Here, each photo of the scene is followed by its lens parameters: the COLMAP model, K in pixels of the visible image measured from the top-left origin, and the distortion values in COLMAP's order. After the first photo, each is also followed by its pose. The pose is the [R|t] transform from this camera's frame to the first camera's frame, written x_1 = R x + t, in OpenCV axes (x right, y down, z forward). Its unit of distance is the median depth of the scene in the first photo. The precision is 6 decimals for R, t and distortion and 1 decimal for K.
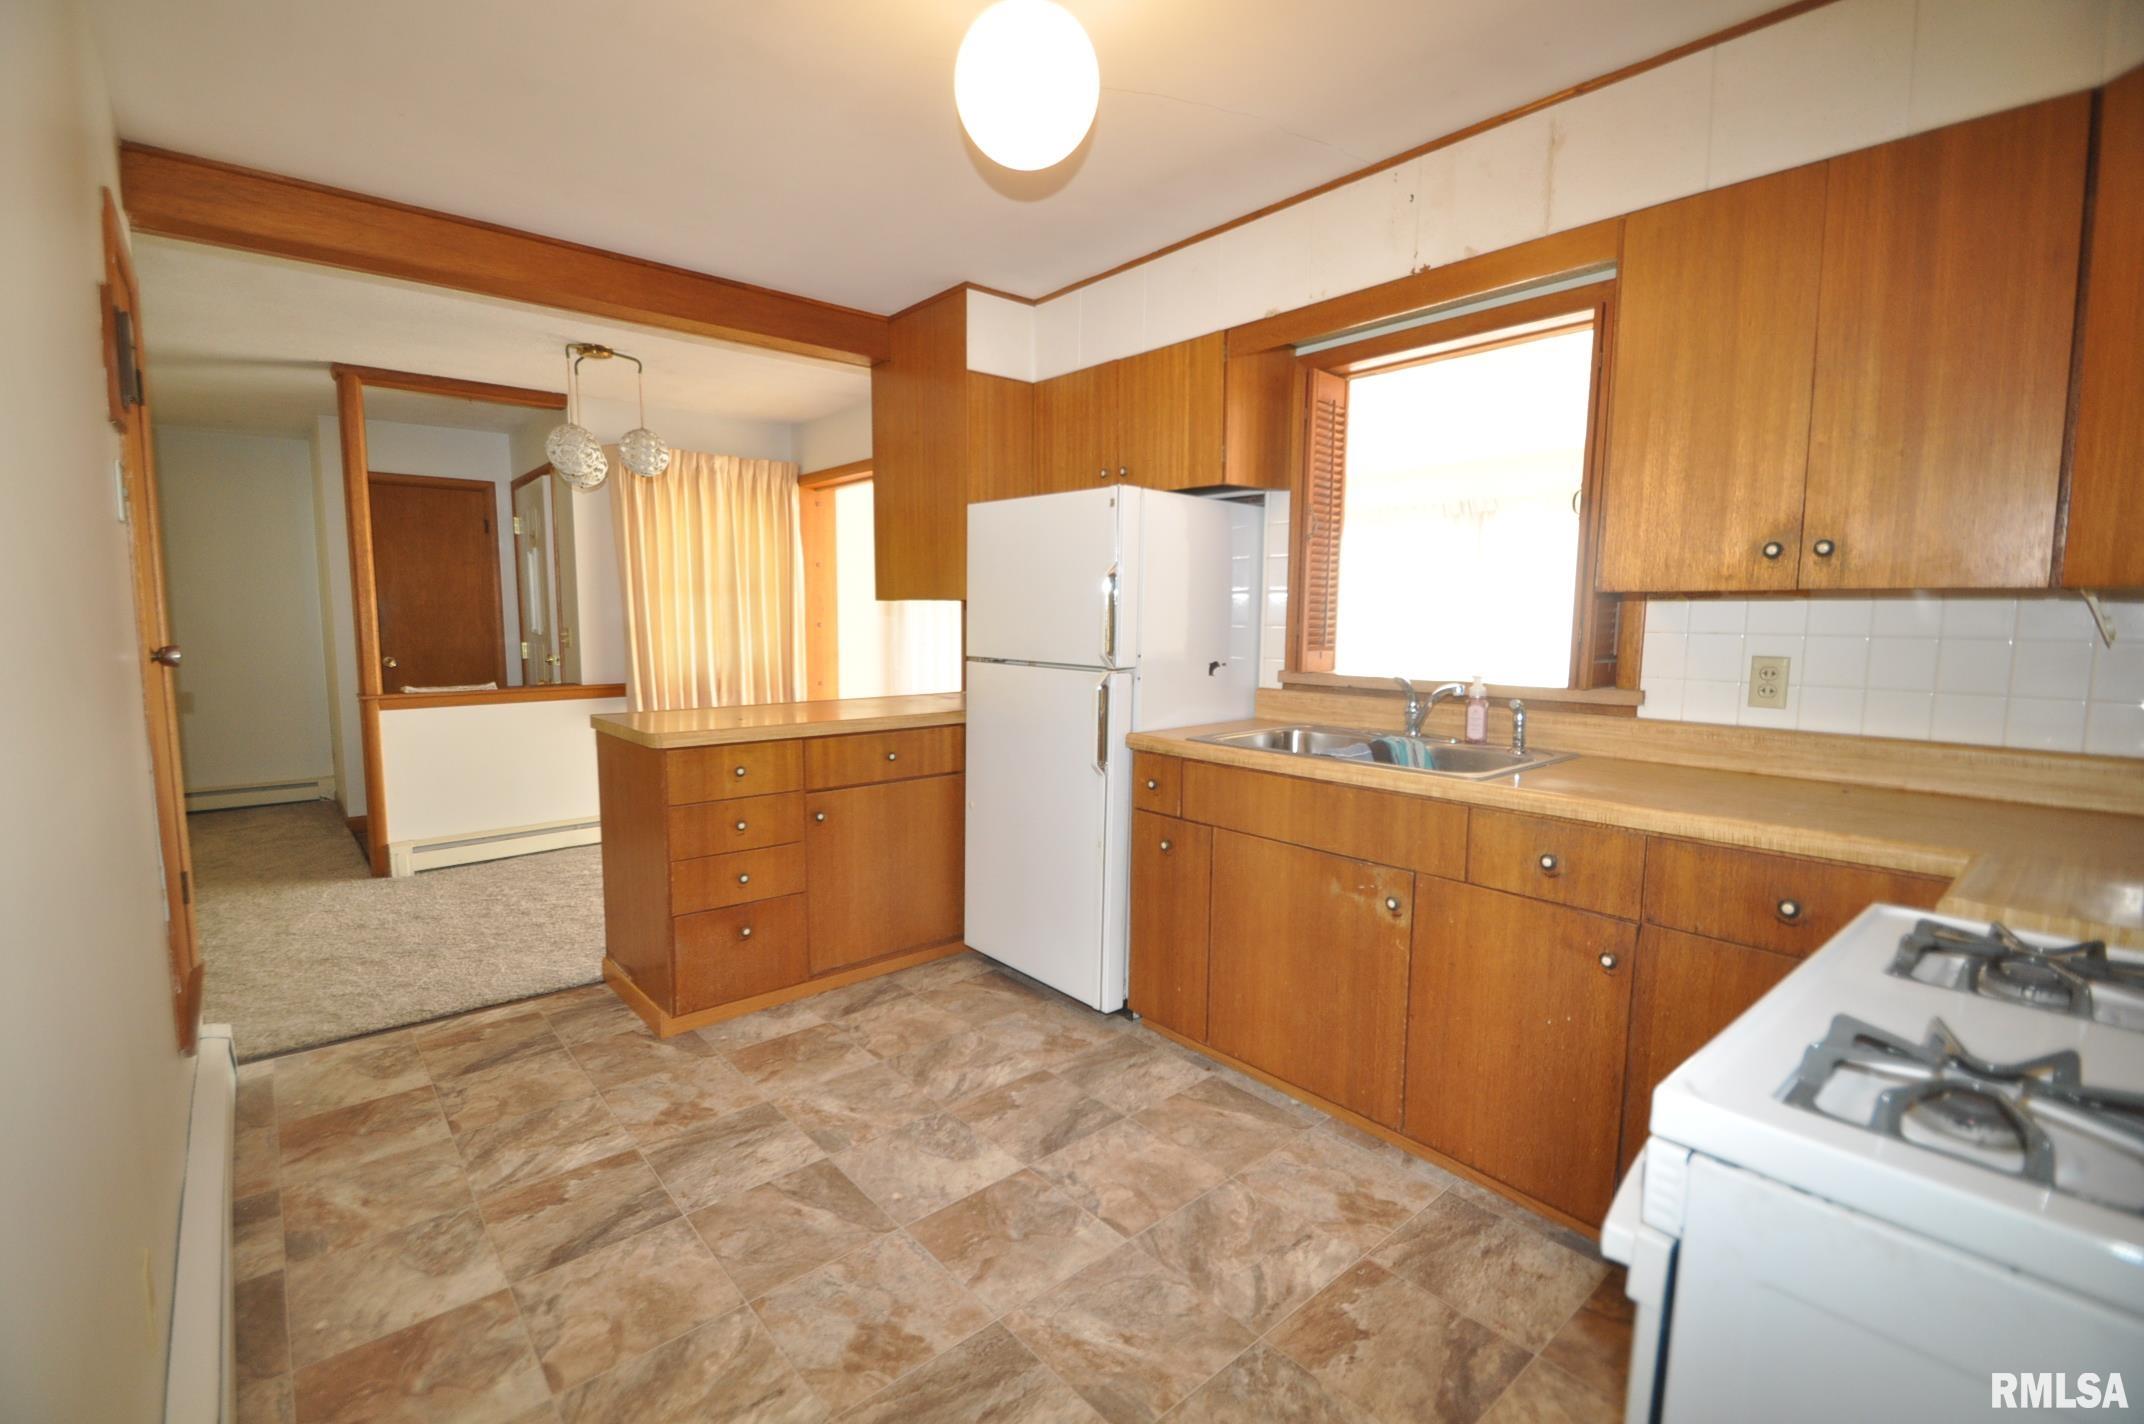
lens RADIAL K [[869.2, 0, 1075.1], [0, 869.2, 846.6], [0, 0, 1]] dist [0.000484, -0.011147]
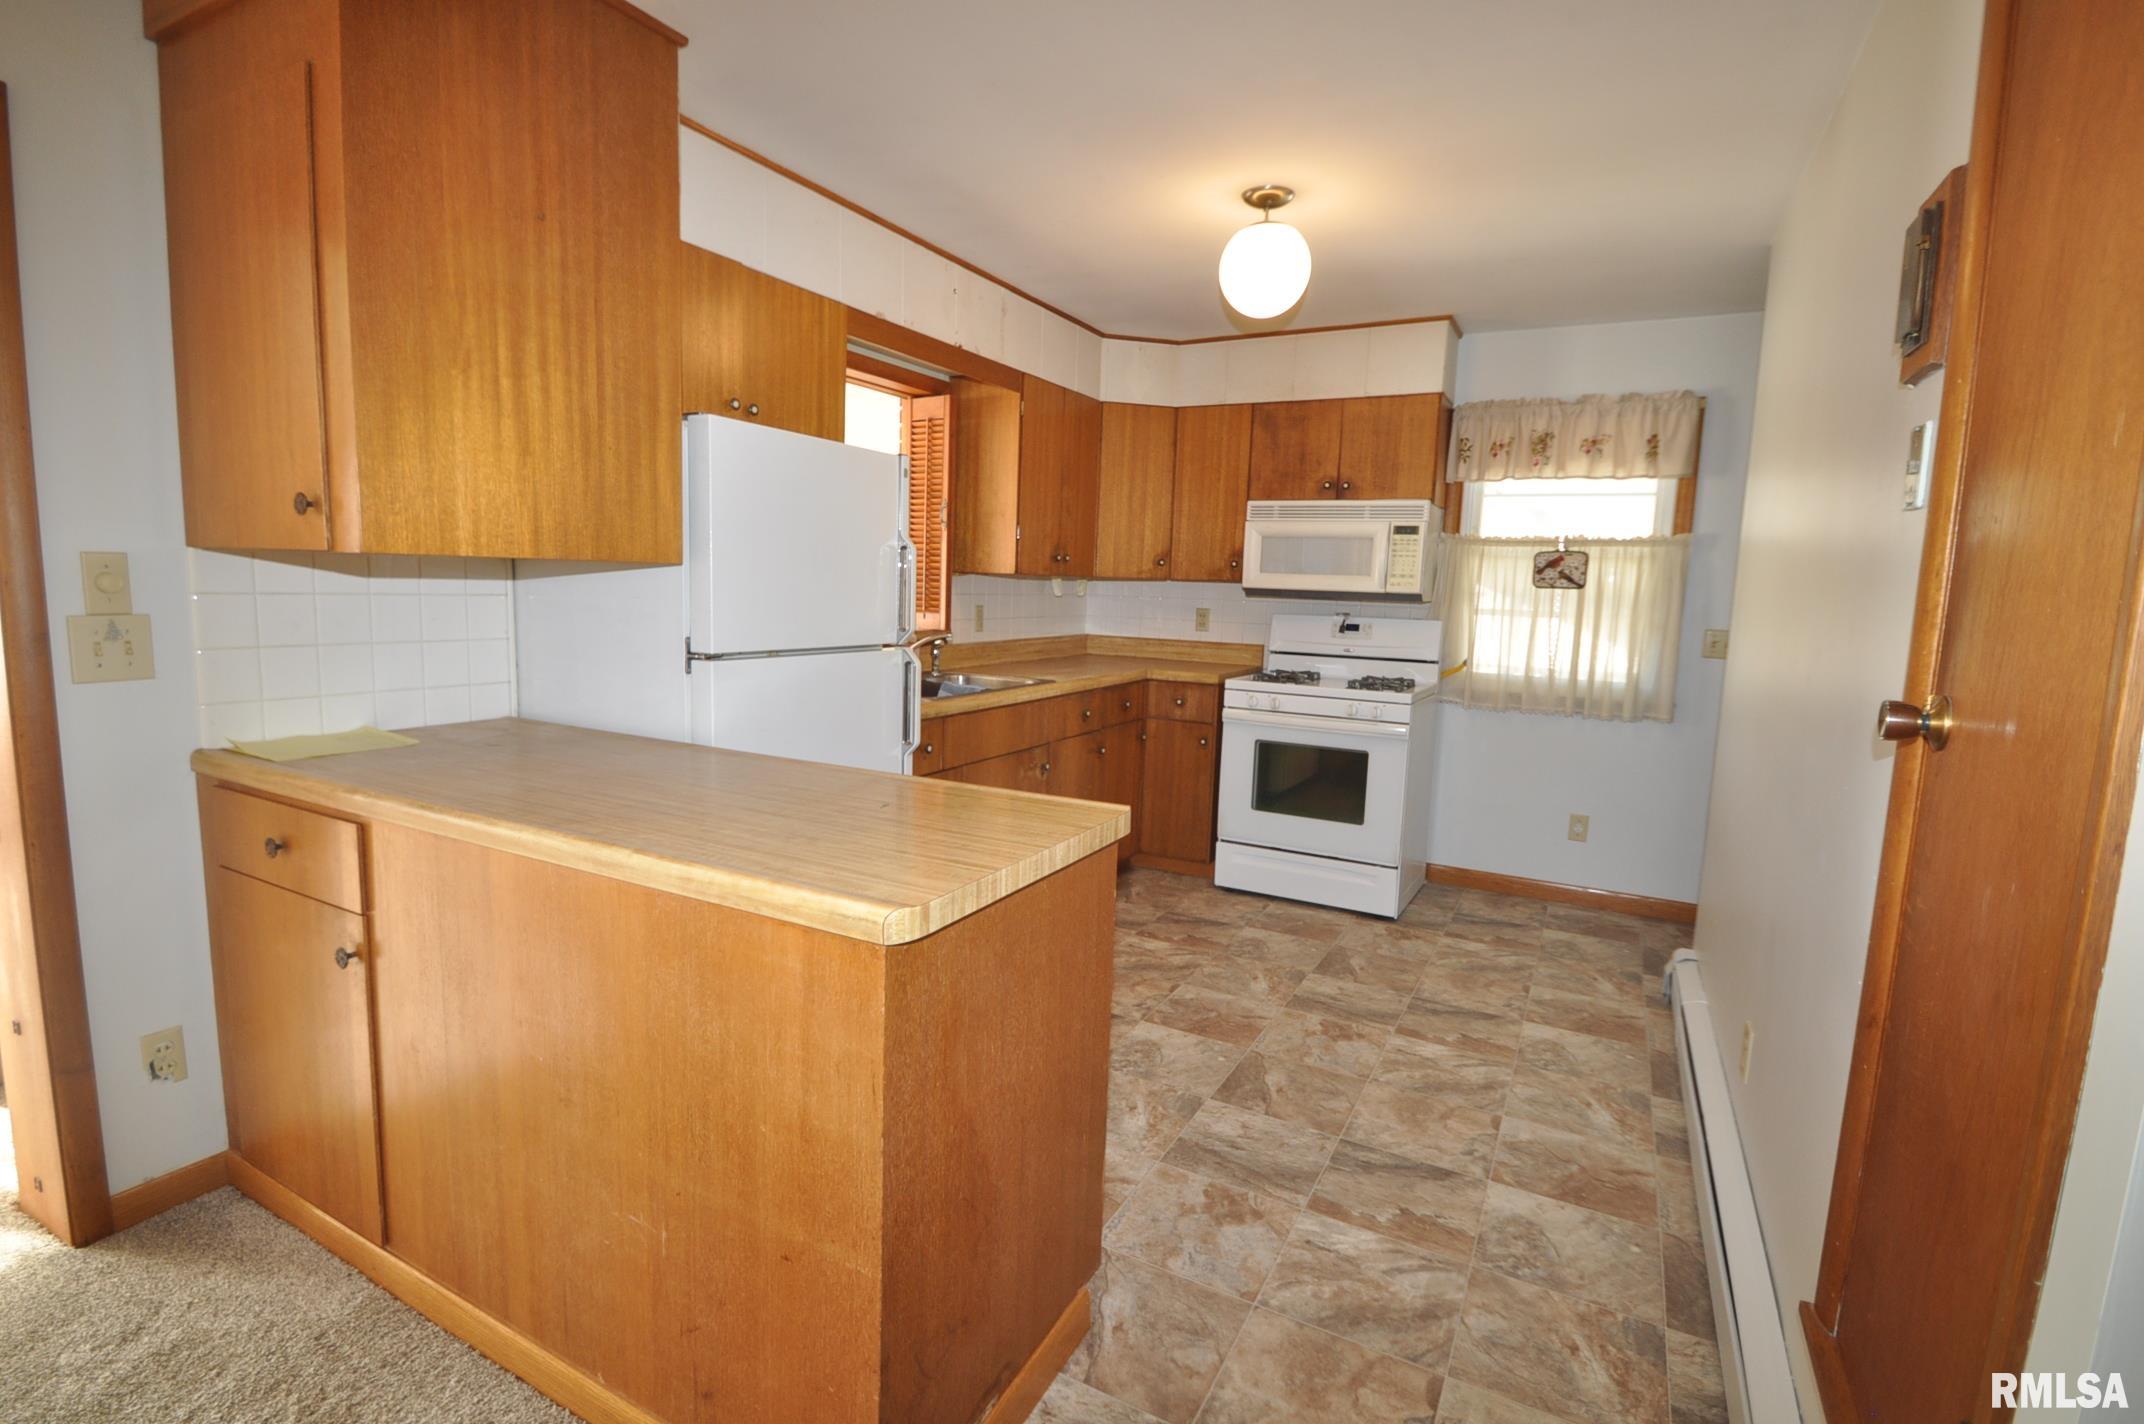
lens RADIAL K [[1009.7, 0, 1072.0], [0, 1009.7, 712.0], [0, 0, 1]] dist [-0.017183, -0.000306]
pose [[-0.331083, -0.136218, 0.933718, -1.474207], [0.227096, 0.948938, 0.218963, -0.438156], [-0.915866, 0.284538, -0.283243, 1.549300]]
